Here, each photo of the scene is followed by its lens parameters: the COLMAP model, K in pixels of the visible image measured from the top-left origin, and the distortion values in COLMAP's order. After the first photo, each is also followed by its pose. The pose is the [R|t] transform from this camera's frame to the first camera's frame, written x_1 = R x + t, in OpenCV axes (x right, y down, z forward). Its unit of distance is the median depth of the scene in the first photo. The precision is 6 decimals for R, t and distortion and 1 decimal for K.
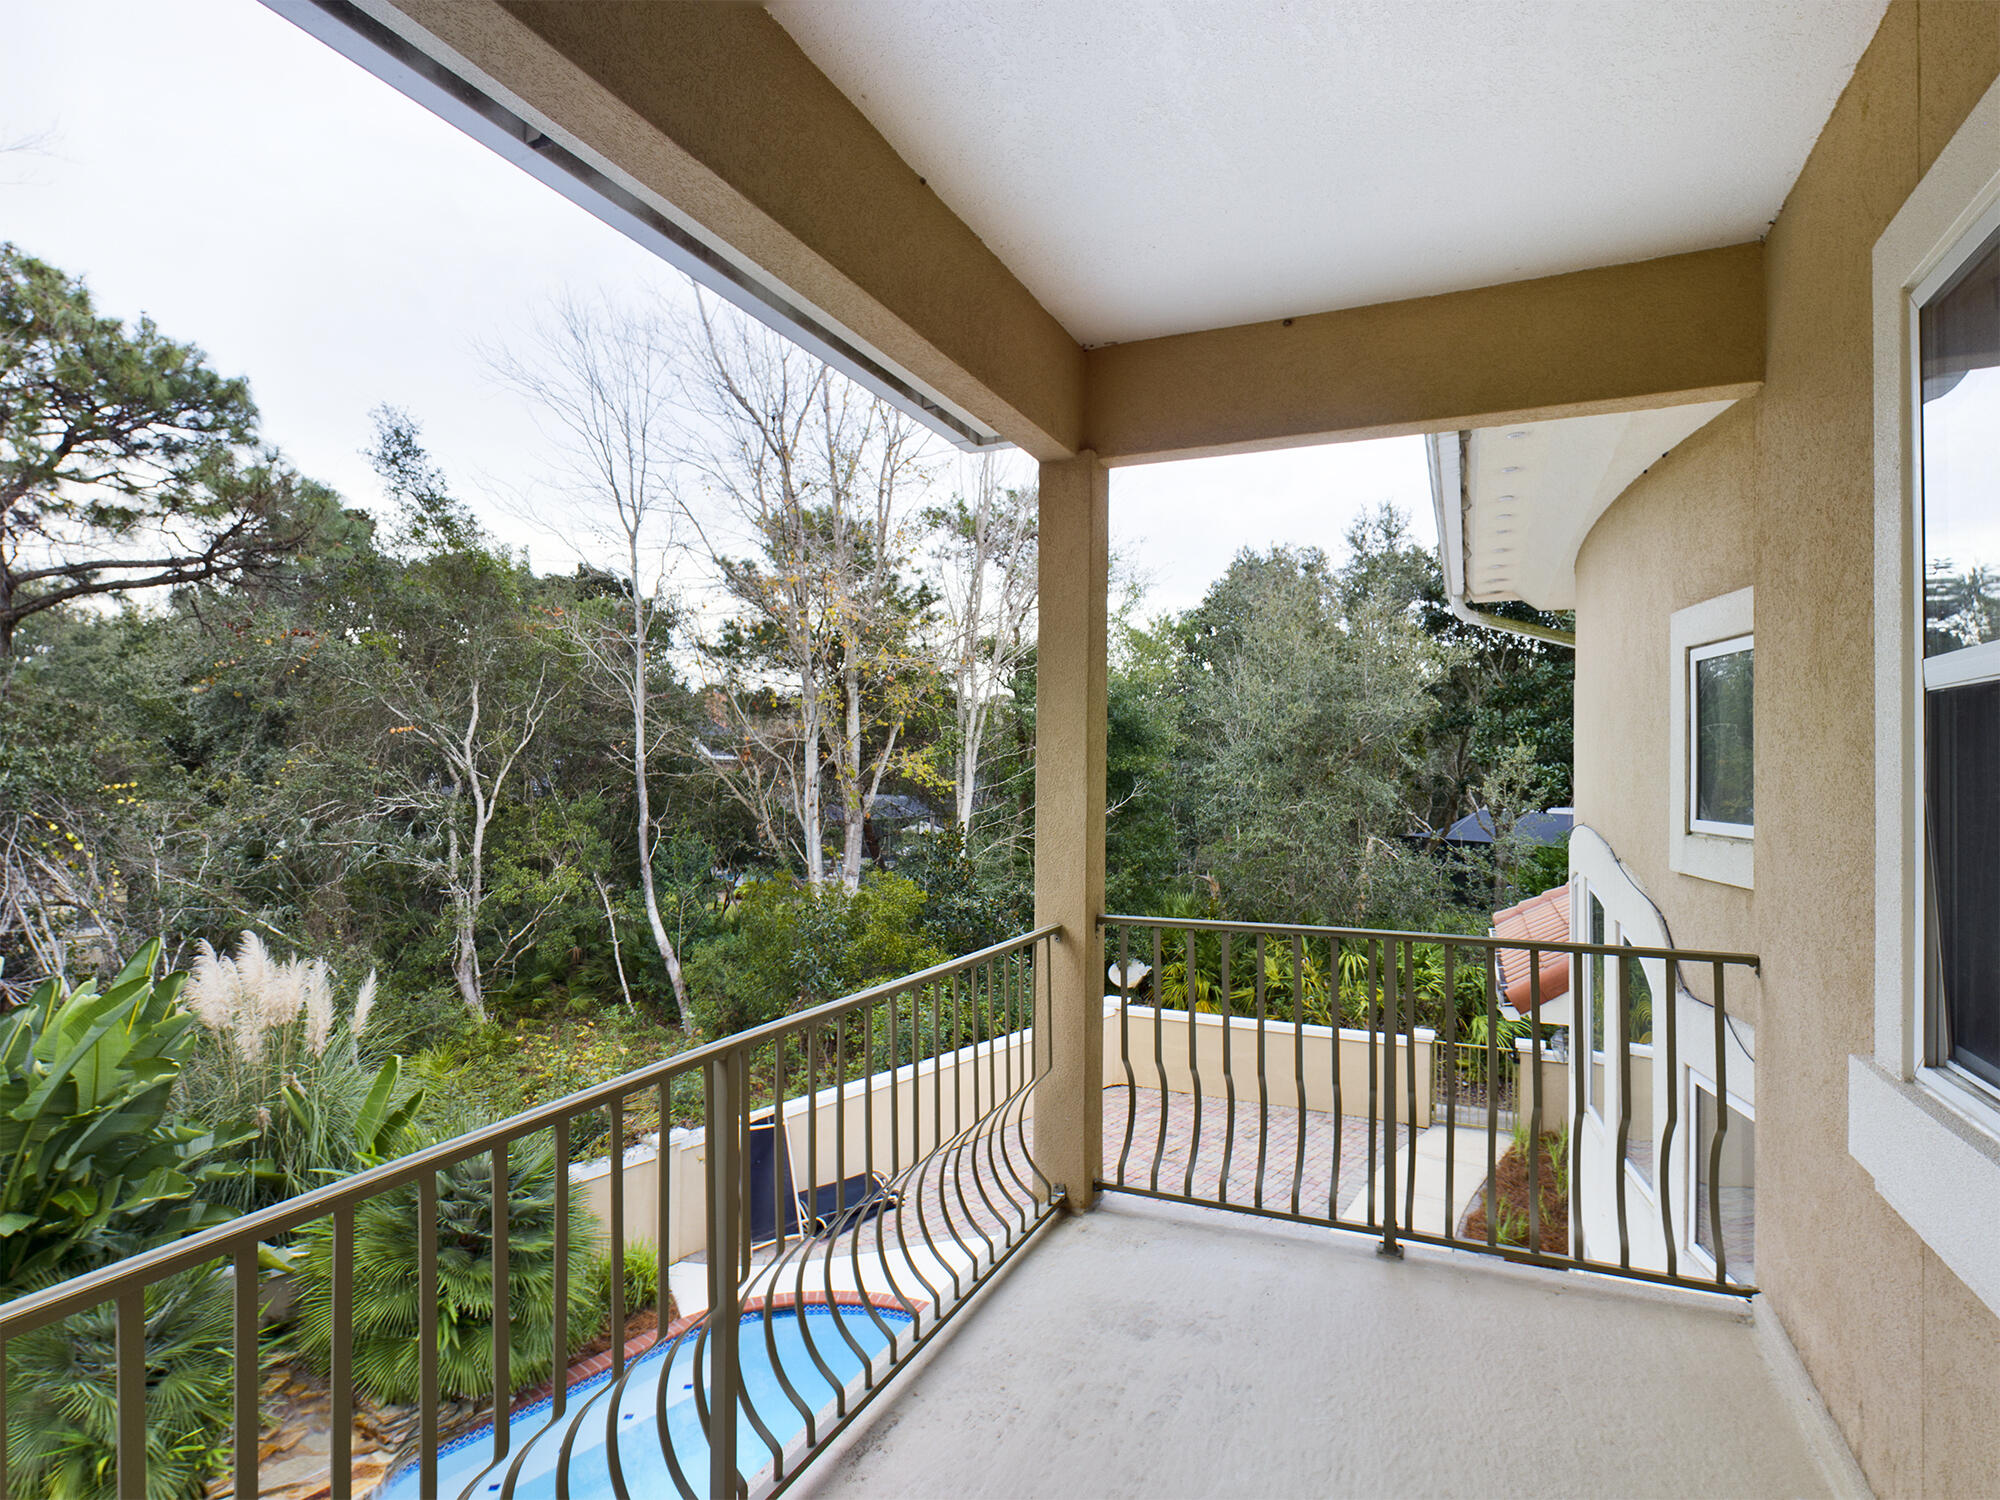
lens RADIAL K [[1041.0, 0, 1002.3], [0, 1041.0, 754.6], [0, 0, 1]] dist [-0.000055, -0.000377]
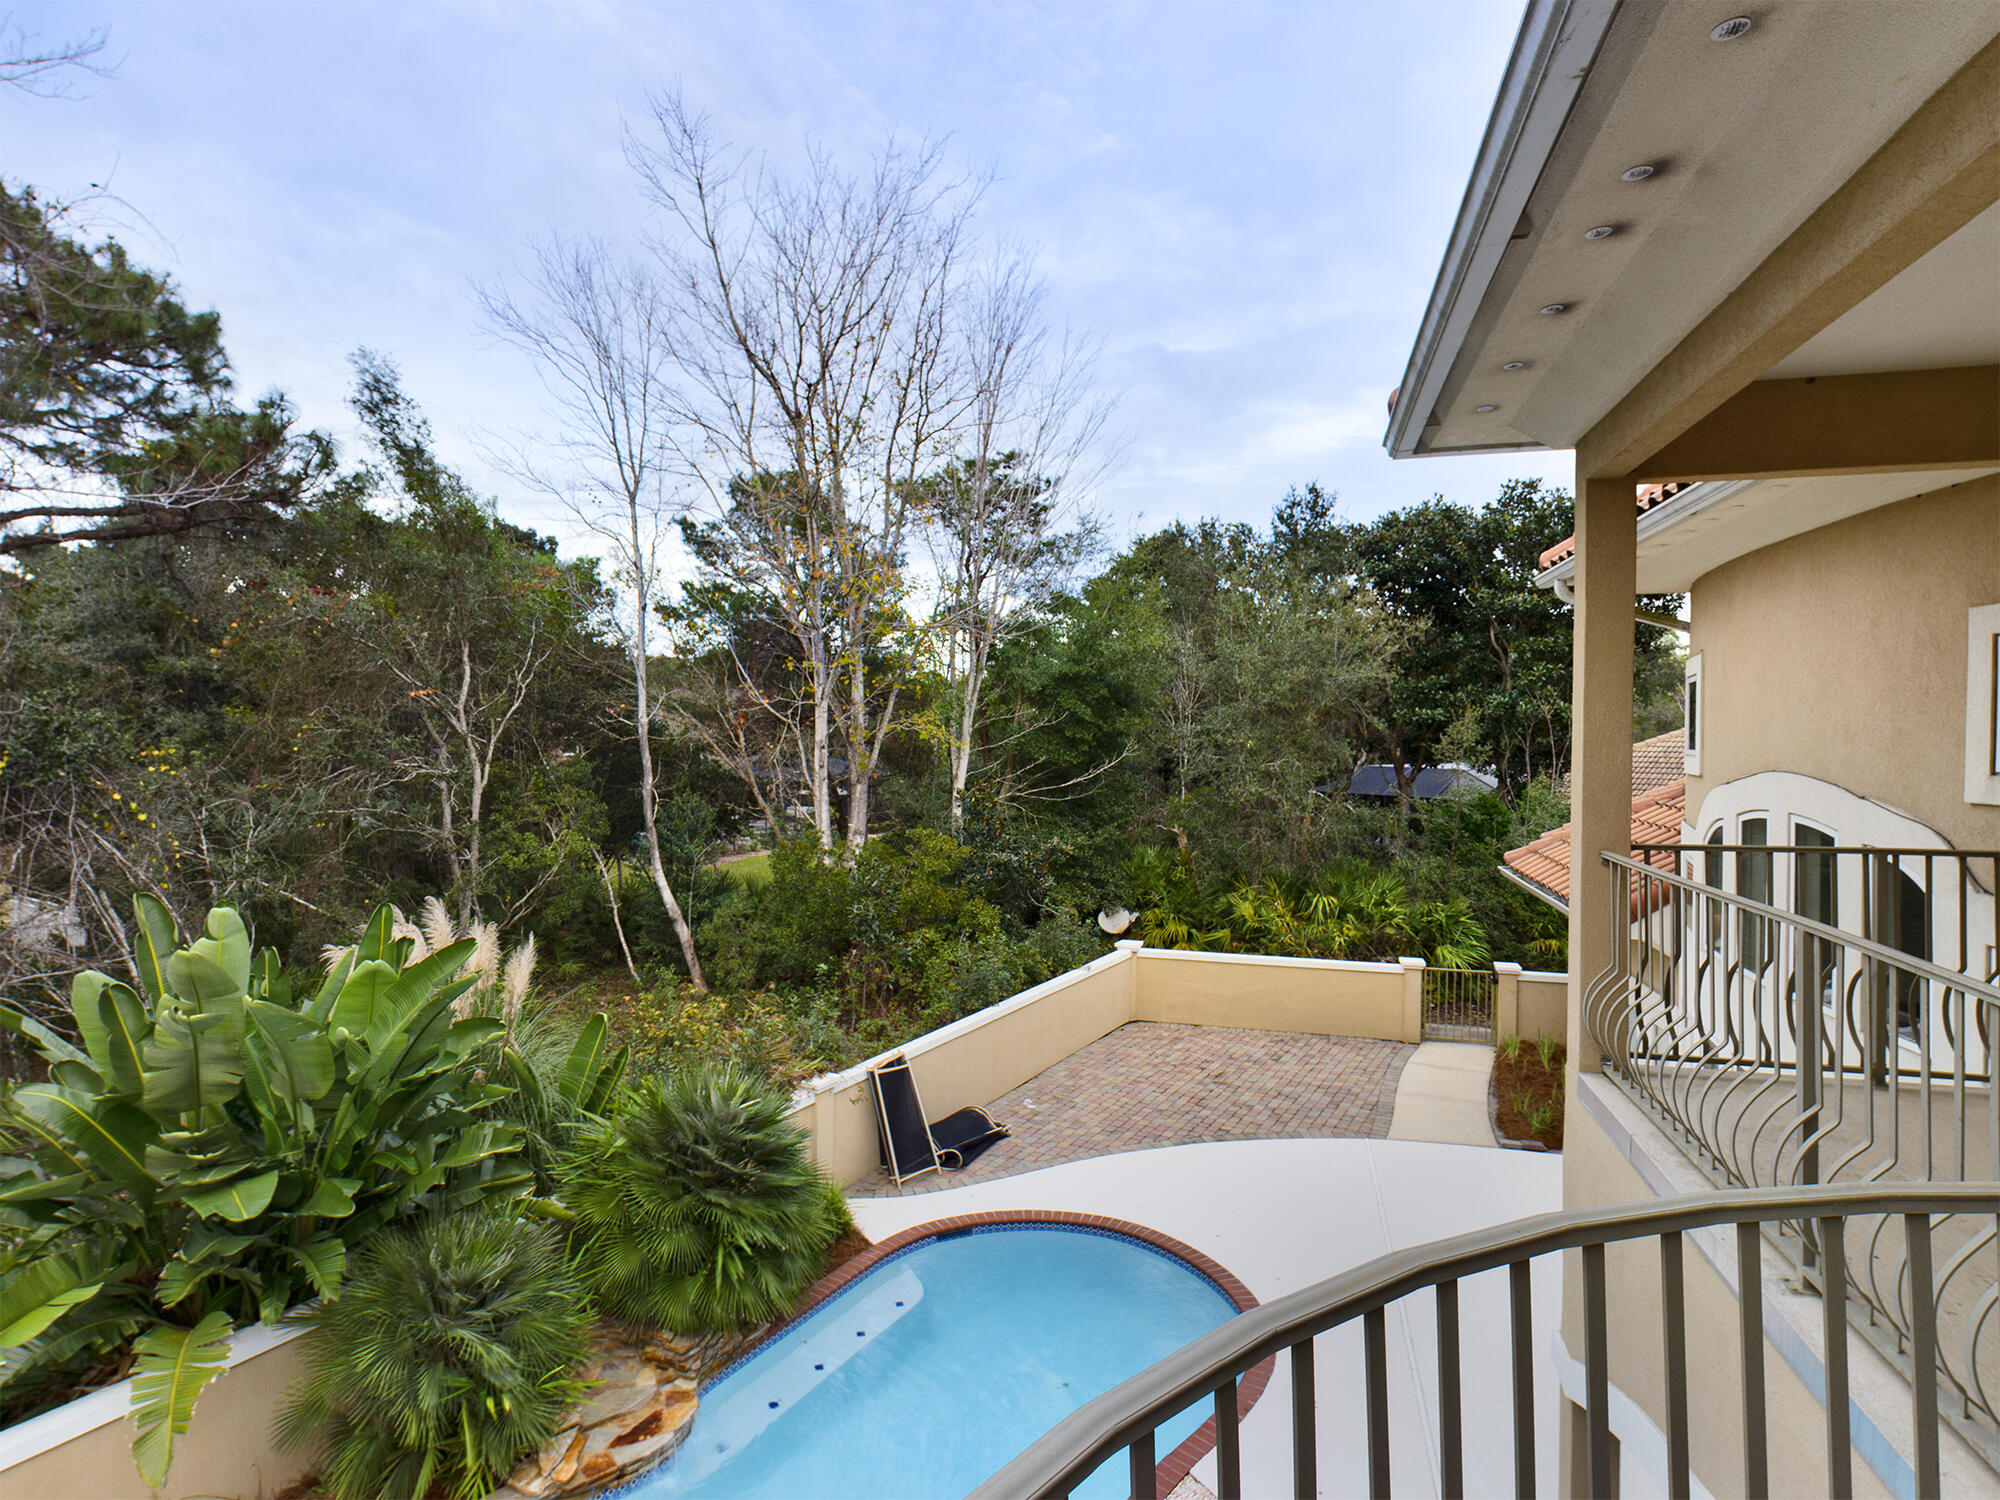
lens RADIAL K [[1041.0, 0, 944.4], [0, 1041.0, 749.4], [0, 0, 1]] dist [-0.000055, -0.000377]
pose [[0.988113, -0.007521, 0.153547, -0.219126], [0.002627, 0.999483, 0.032053, -0.000889], [-0.153708, -0.031268, 0.987621, -0.028833]]
